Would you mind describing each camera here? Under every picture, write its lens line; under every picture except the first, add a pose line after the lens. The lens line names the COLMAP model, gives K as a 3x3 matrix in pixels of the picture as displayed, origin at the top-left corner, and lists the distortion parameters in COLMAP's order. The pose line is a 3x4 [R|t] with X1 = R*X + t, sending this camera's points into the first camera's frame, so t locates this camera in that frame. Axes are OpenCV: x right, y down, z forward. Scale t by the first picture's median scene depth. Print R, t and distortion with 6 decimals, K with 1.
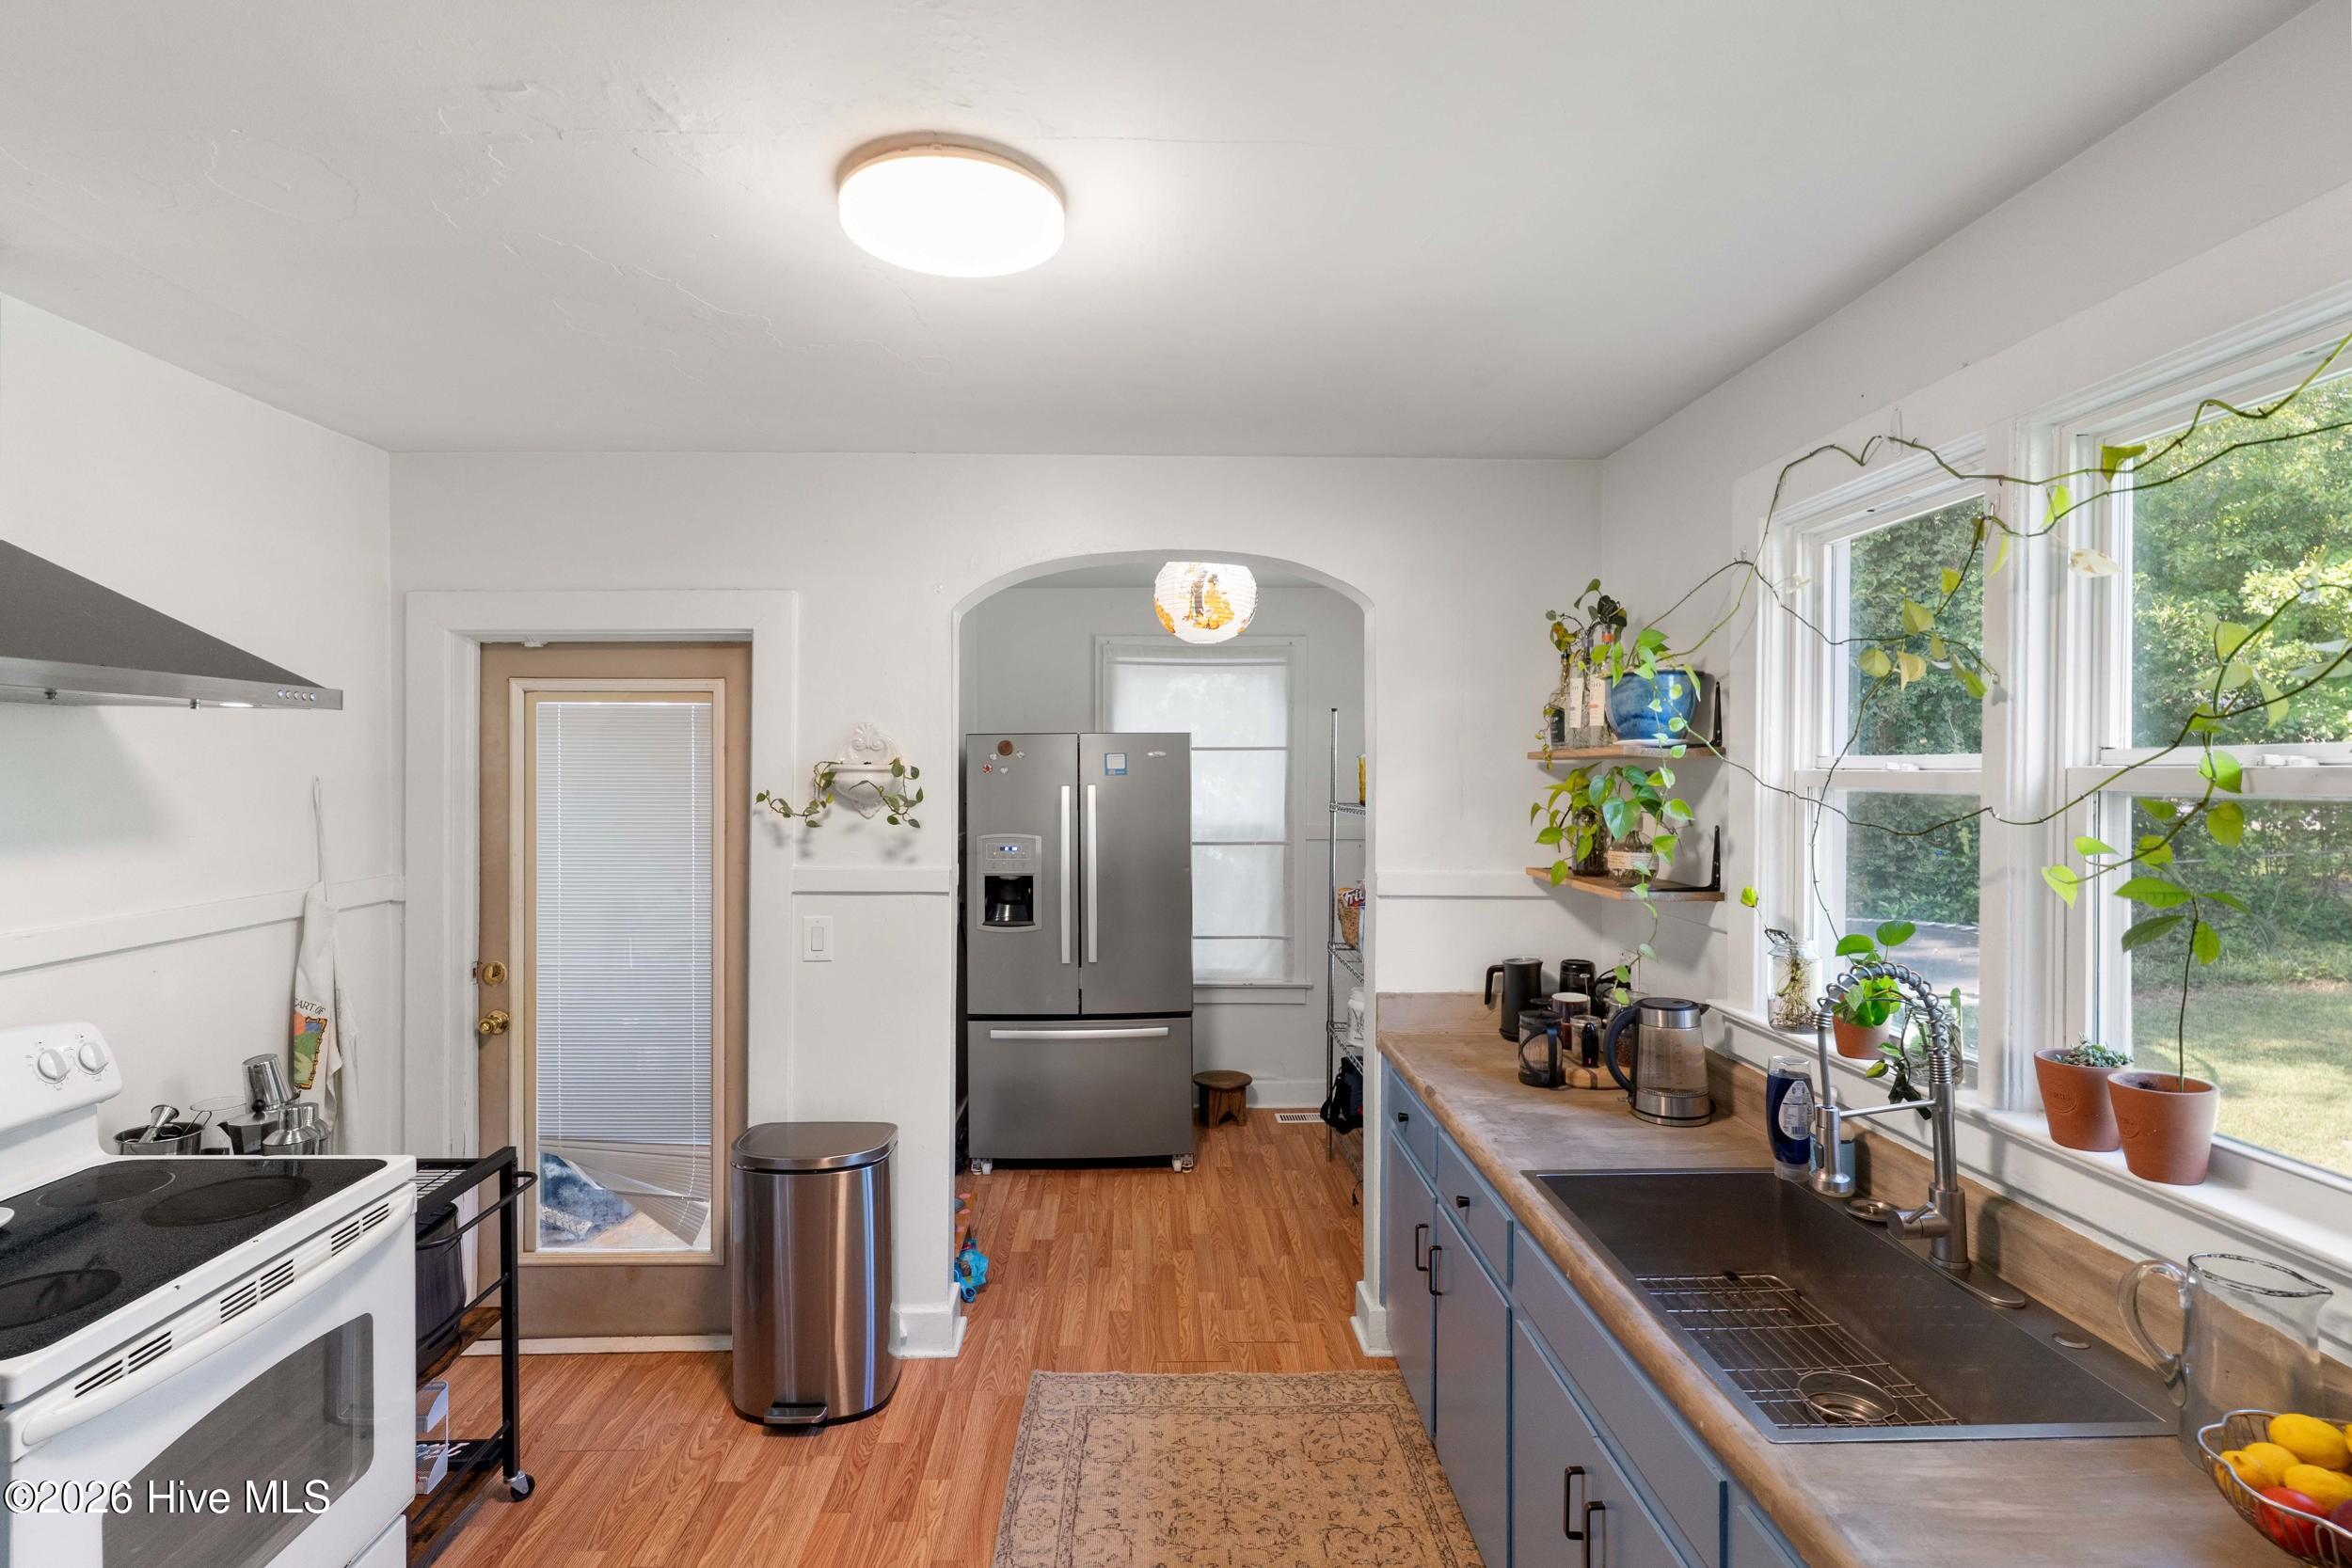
lens RADIAL K [[1129.5, 0, 1172.8], [0, 1129.5, 781.4], [0, 0, 1]] dist [0.003556, -0.000071]
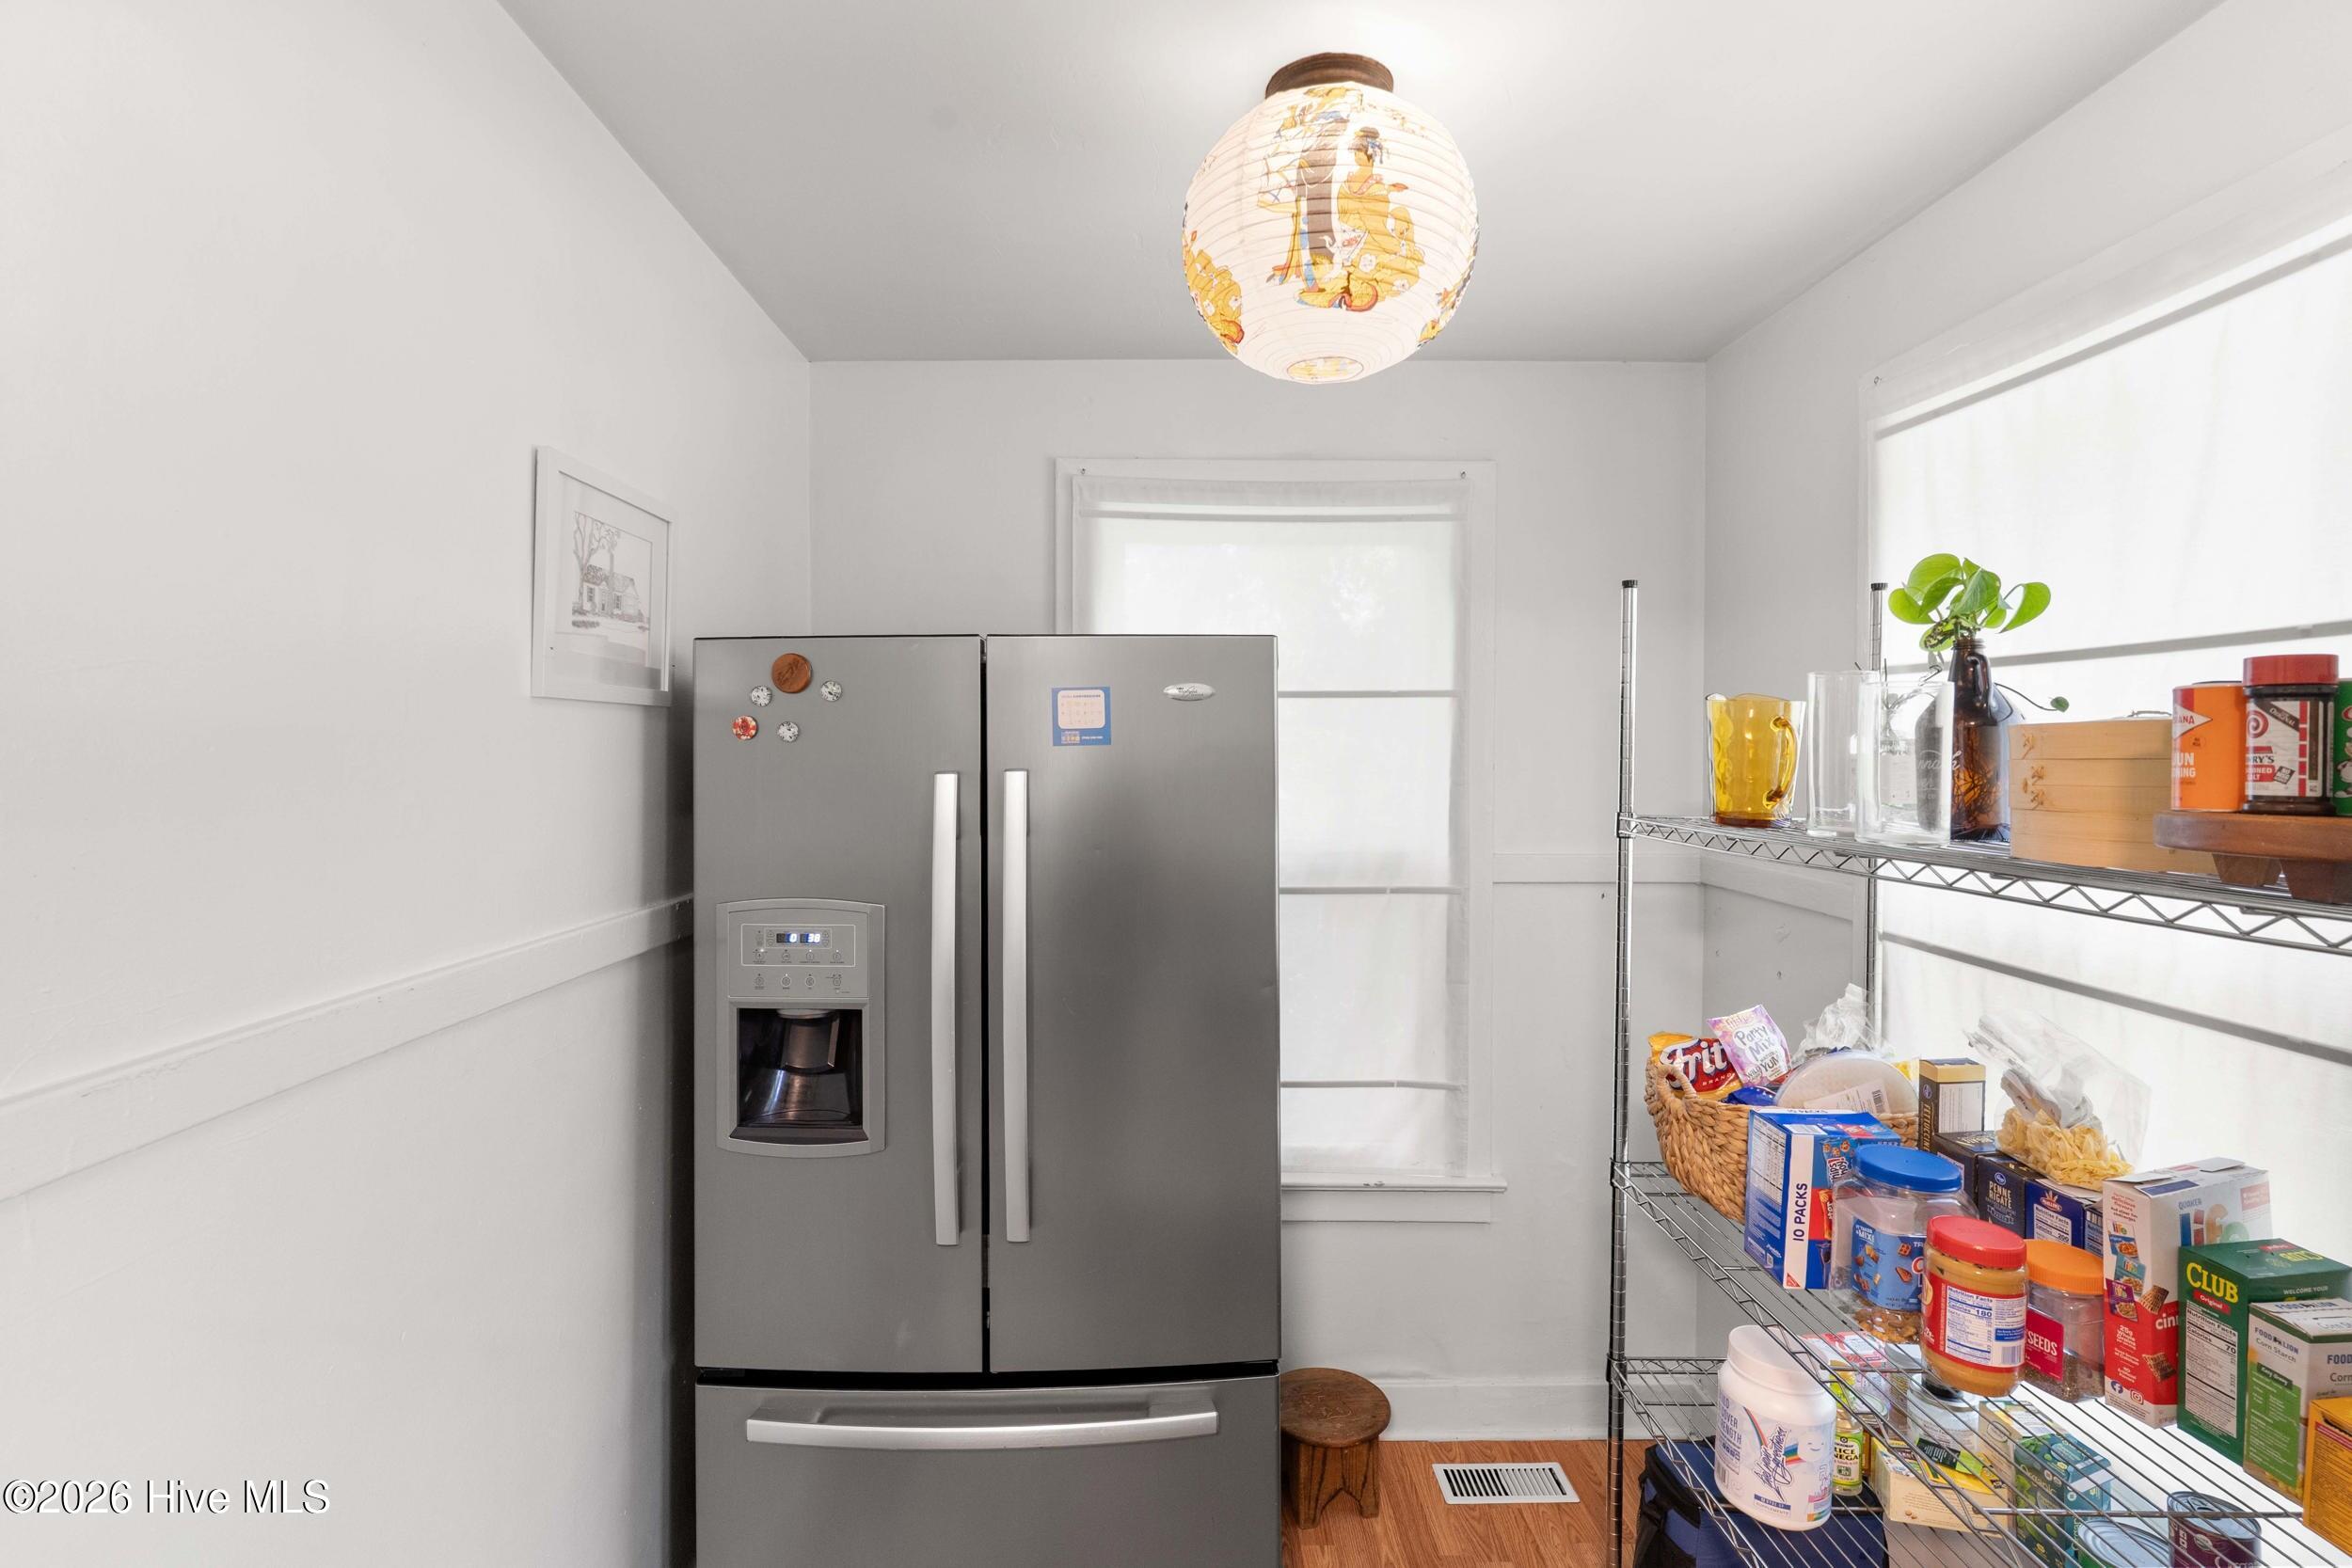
lens RADIAL K [[1129.5, 0, 1173.8], [0, 1129.5, 774.6], [0, 0, 1]] dist [0.003556, -0.000071]
pose [[0.999882, 0.001858, -0.015223, -0.013386], [-0.001727, 0.999962, 0.008586, 0.001286], [0.015238, -0.008559, 0.999847, 0.622105]]
